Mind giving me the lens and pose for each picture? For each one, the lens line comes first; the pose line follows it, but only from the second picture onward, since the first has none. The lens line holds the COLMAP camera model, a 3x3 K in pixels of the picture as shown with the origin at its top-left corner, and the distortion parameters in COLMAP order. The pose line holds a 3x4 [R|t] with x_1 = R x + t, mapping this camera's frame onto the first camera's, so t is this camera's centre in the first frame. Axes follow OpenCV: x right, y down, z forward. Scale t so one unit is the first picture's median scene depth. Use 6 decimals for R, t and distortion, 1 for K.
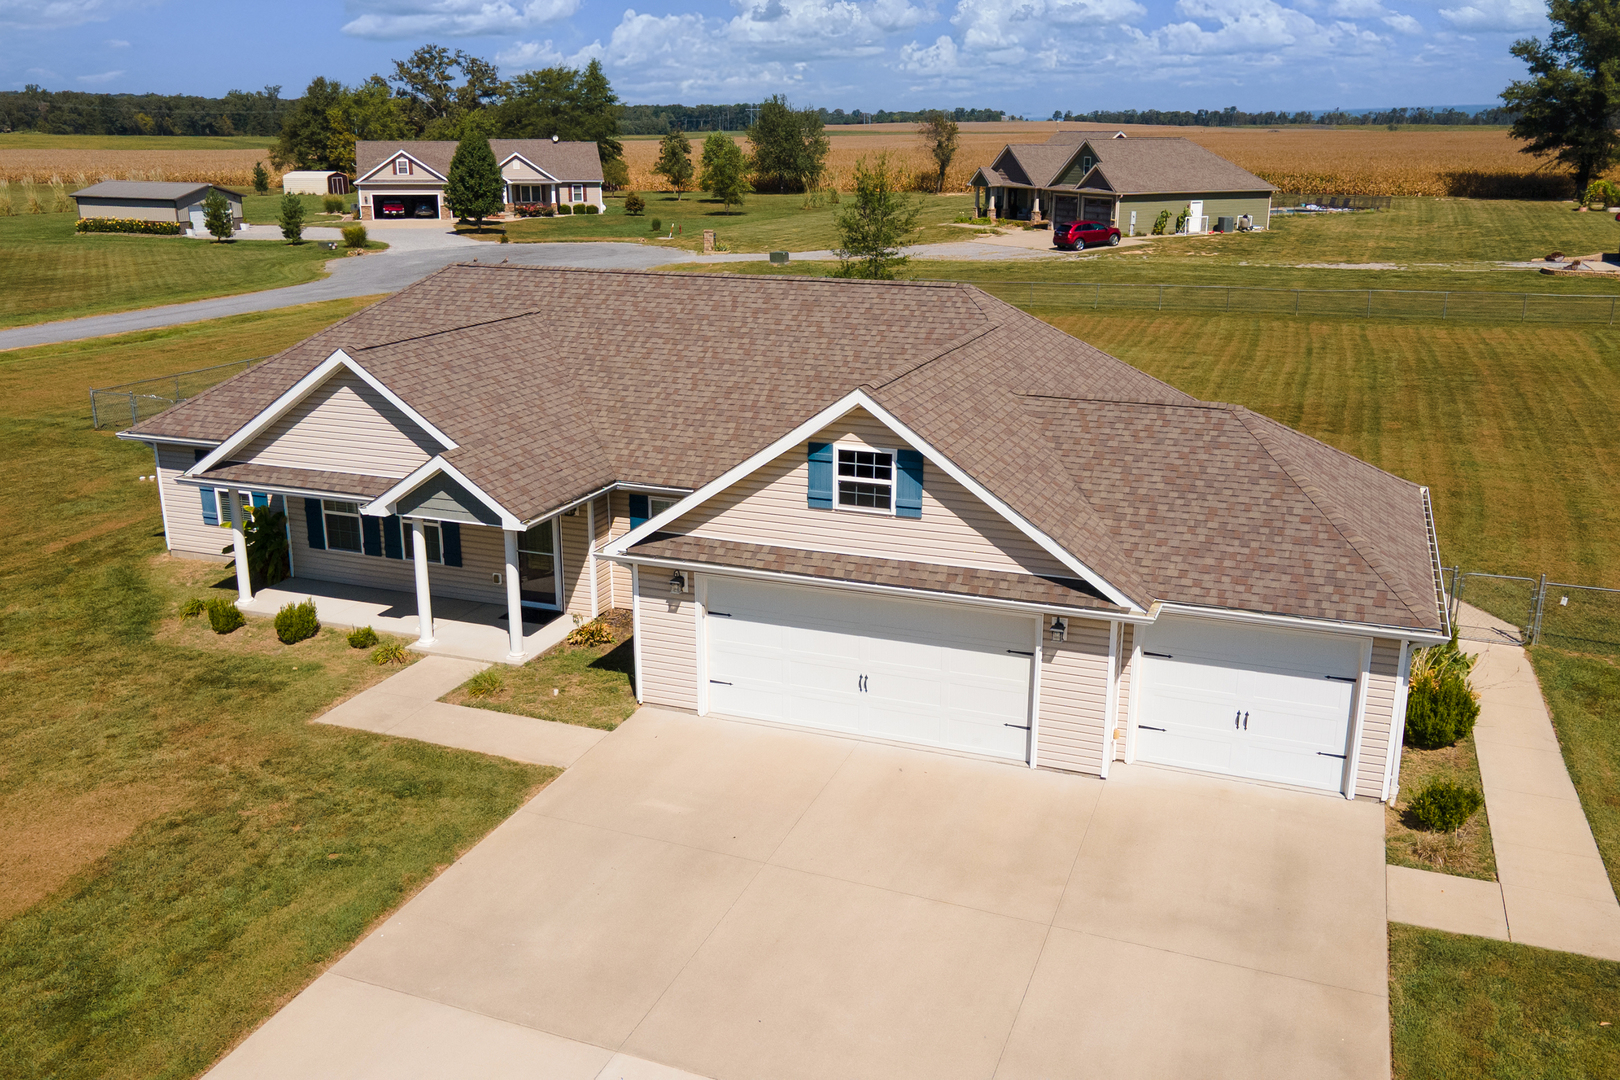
lens RADIAL K [[1408.5, 0, 838.4], [0, 1408.5, 523.6], [0, 0, 1]] dist [0.016960, 0.046661]
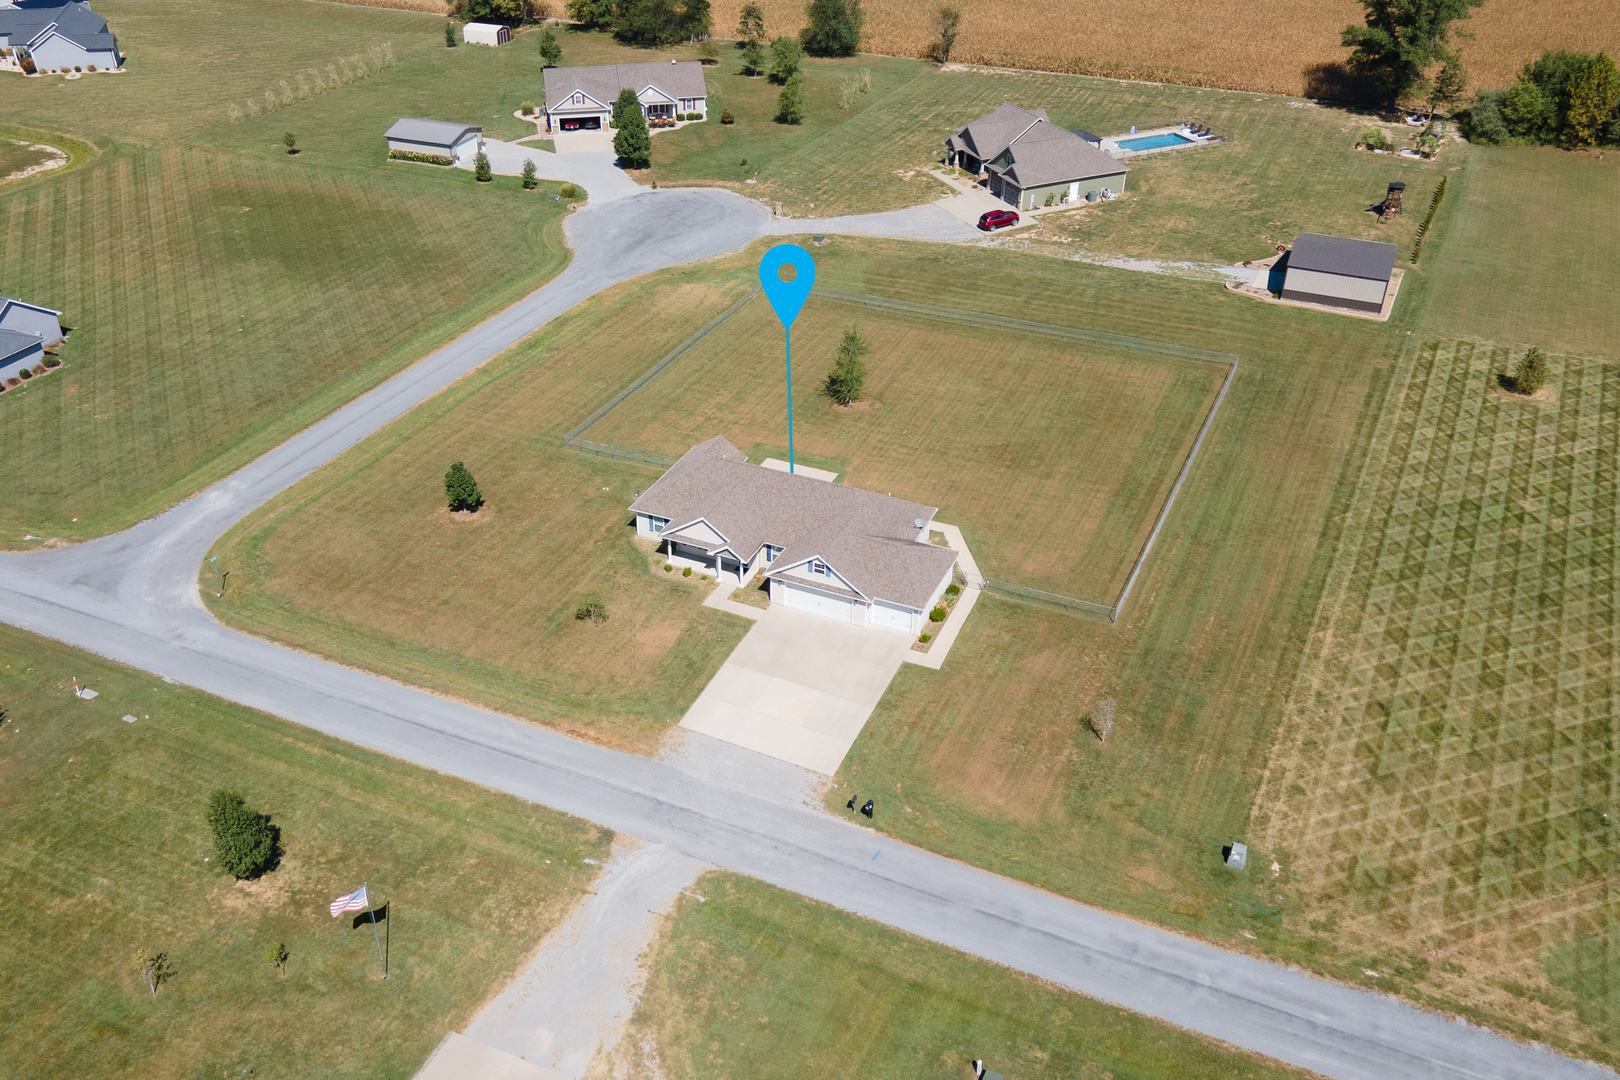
lens RADIAL K [[1408.5, 0, 806.6], [0, 1408.5, 543.8], [0, 0, 1]] dist [0.016960, 0.046661]
pose [[0.997889, 0.040017, -0.051146, 0.039718], [-0.023357, 0.956042, 0.292297, -0.276437], [0.060594, -0.290486, 0.954959, -0.655972]]
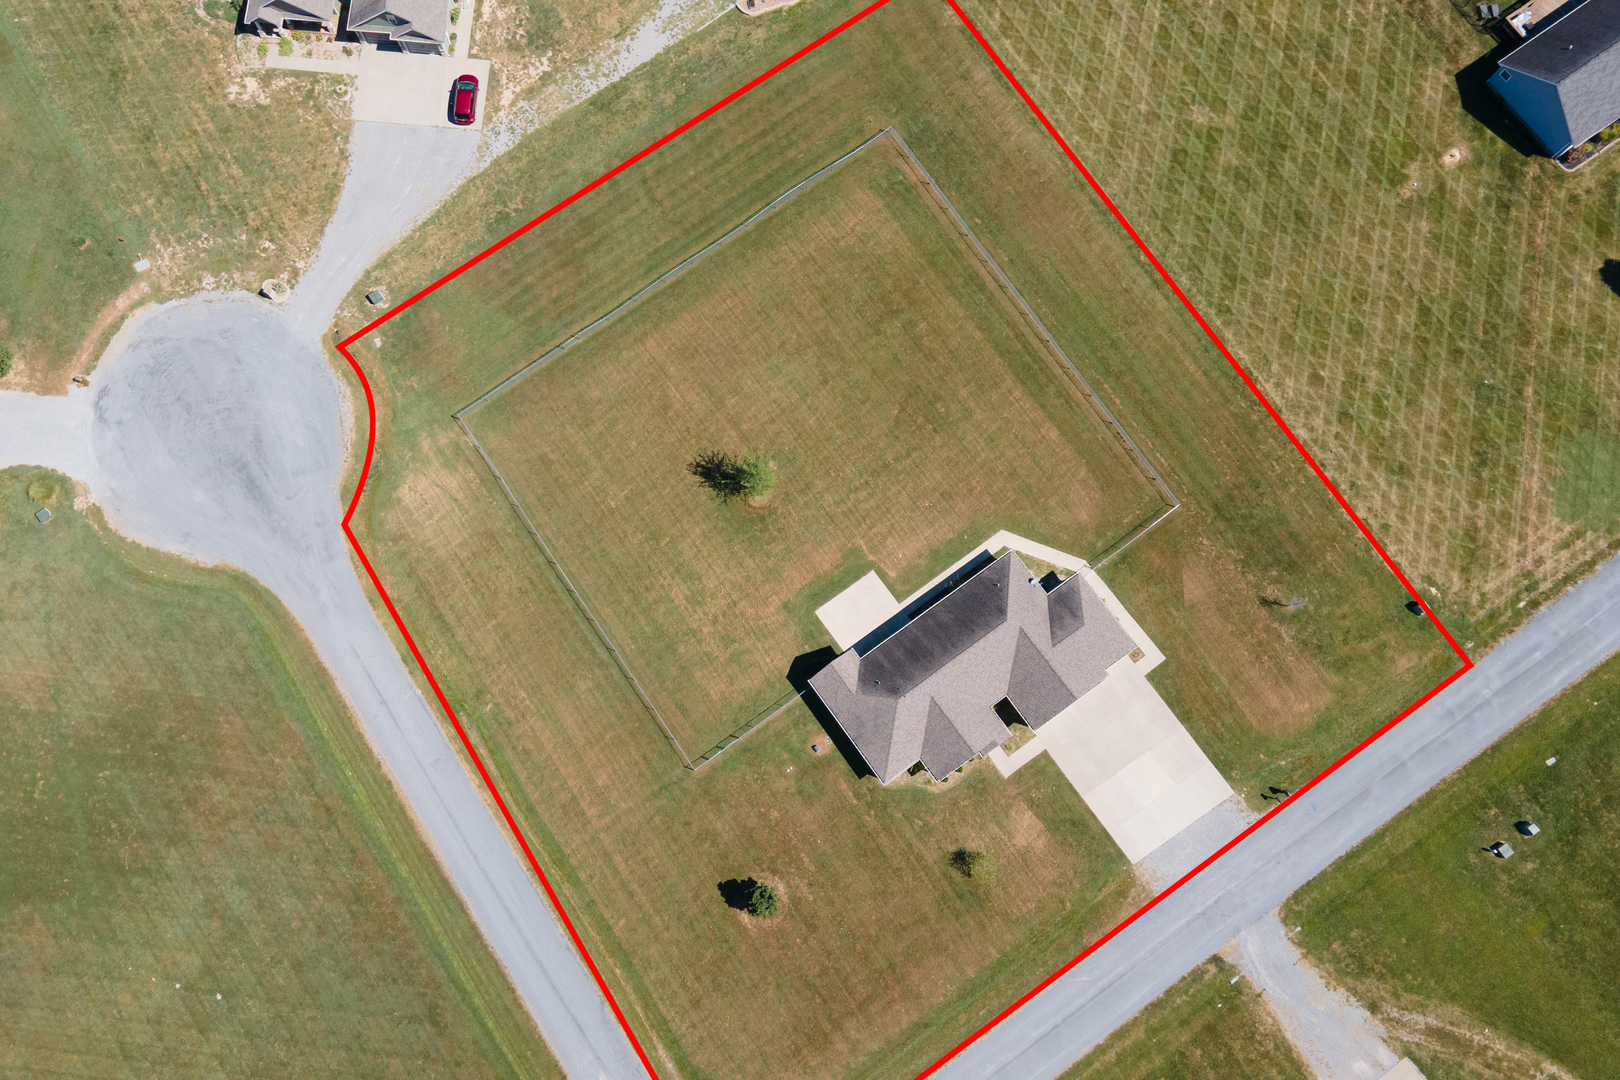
lens RADIAL K [[1408.5, 0, 802.0], [0, 1408.5, 543.3], [0, 0, 1]] dist [0.016960, 0.046661]
pose [[0.563078, -0.803832, 0.191826, -0.224740], [0.217075, 0.367837, 0.904198, -1.065204], [-0.797384, -0.467493, 0.381612, -0.013509]]
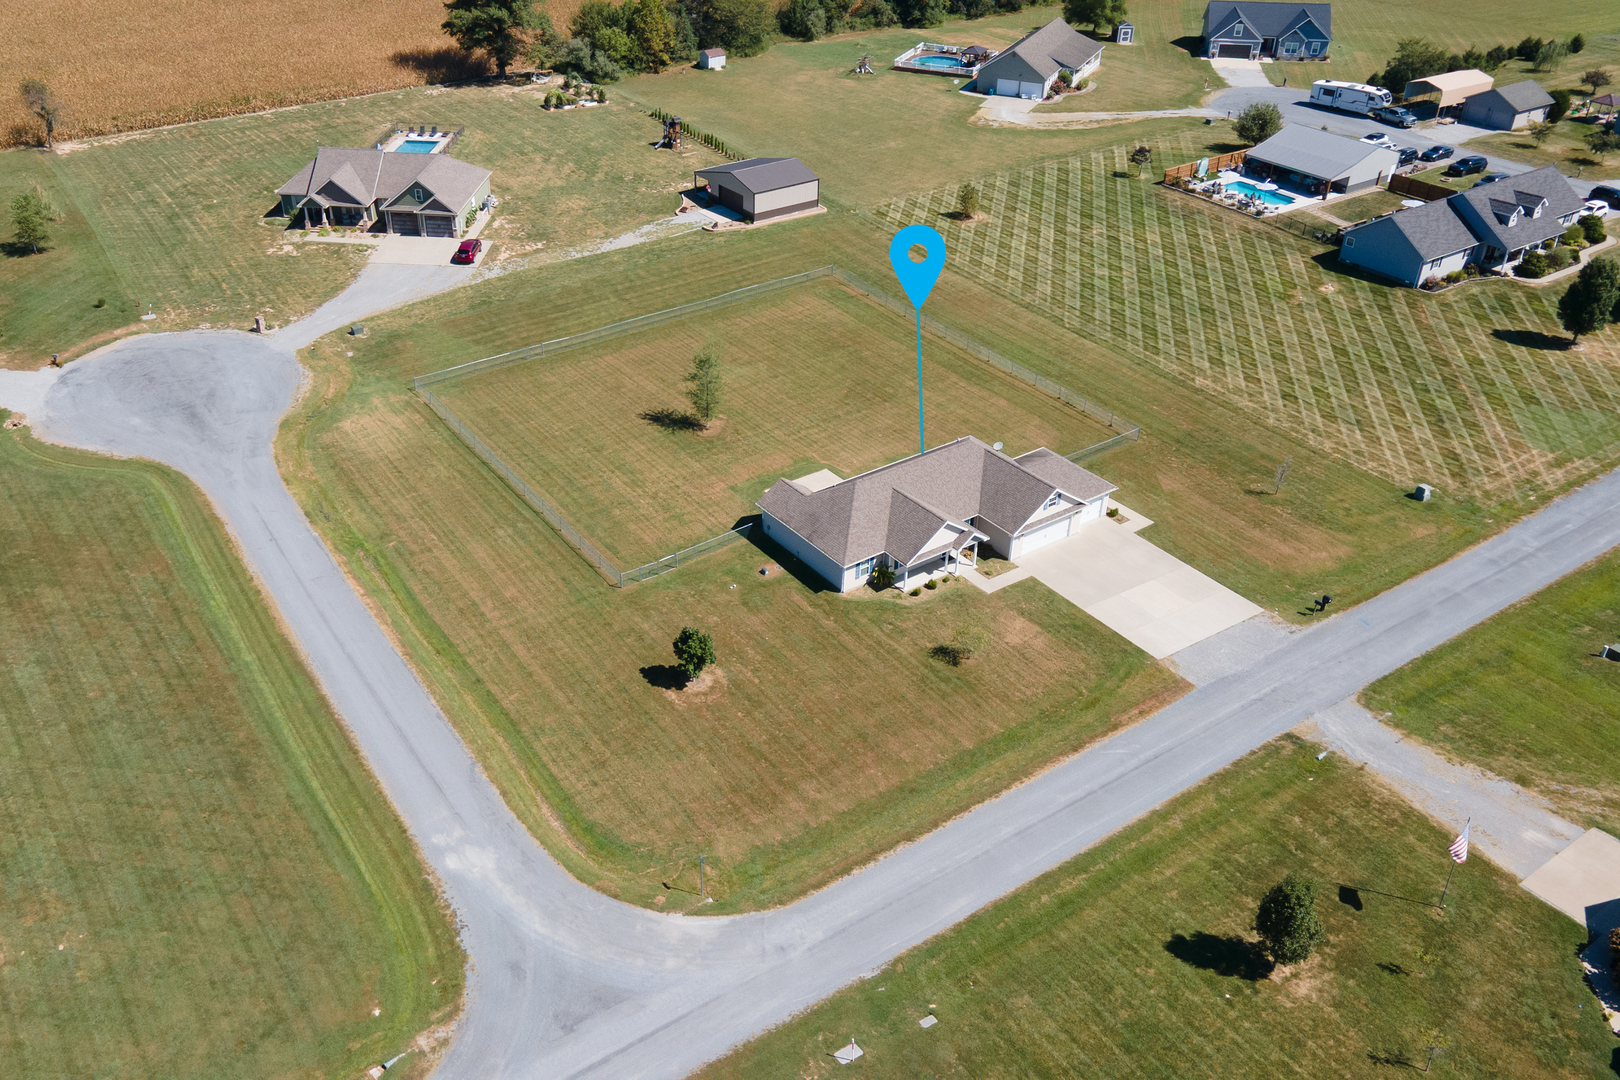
lens RADIAL K [[1408.5, 0, 764.2], [0, 1408.5, 492.8], [0, 0, 1]] dist [0.016960, 0.046661]
pose [[0.567042, -0.414178, 0.711983, -0.786375], [0.214896, 0.908836, 0.357544, -0.394958], [-0.795162, -0.049740, 0.604353, -0.245113]]
